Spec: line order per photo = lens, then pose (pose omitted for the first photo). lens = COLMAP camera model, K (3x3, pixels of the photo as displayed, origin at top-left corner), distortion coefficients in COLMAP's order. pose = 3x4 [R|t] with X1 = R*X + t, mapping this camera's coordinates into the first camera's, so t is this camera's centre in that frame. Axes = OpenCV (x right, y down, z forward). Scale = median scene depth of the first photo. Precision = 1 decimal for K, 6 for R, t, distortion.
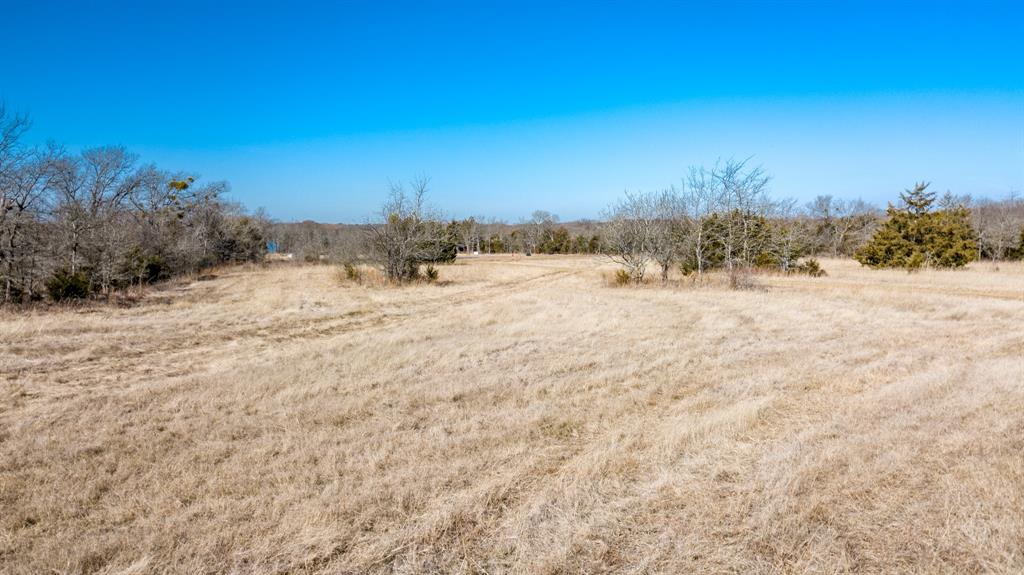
lens RADIAL K [[821.7, 0, 509.3], [0, 821.7, 291.3], [0, 0, 1]] dist [0.054169, -0.091279]
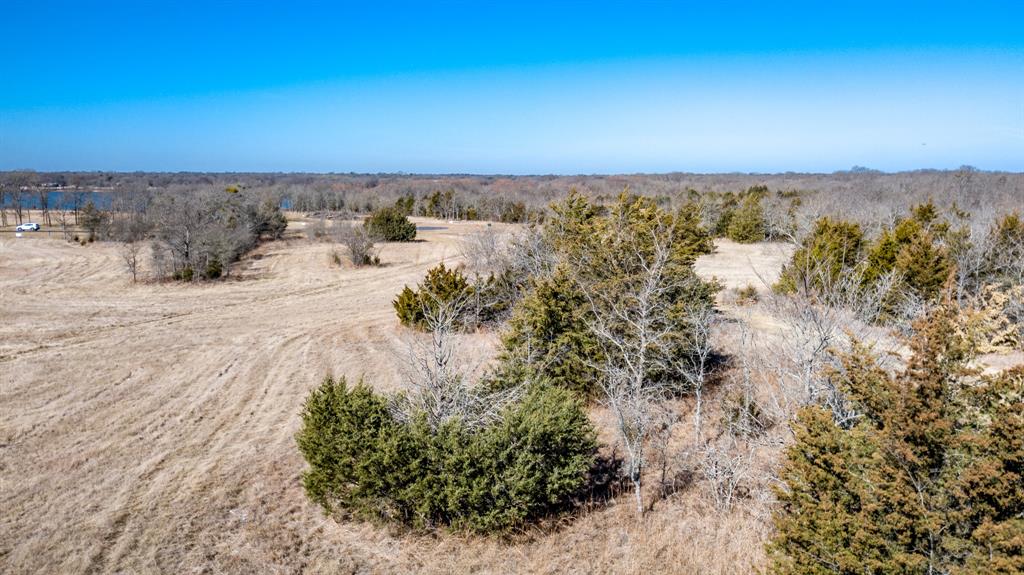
lens RADIAL K [[821.7, 0, 509.3], [0, 821.7, 291.3], [0, 0, 1]] dist [0.054169, -0.091279]
pose [[0.999863, 0.008295, -0.014356, 0.341805], [-0.007395, 0.998070, 0.061650, -0.097316], [0.014840, -0.061536, 0.997995, -1.311743]]
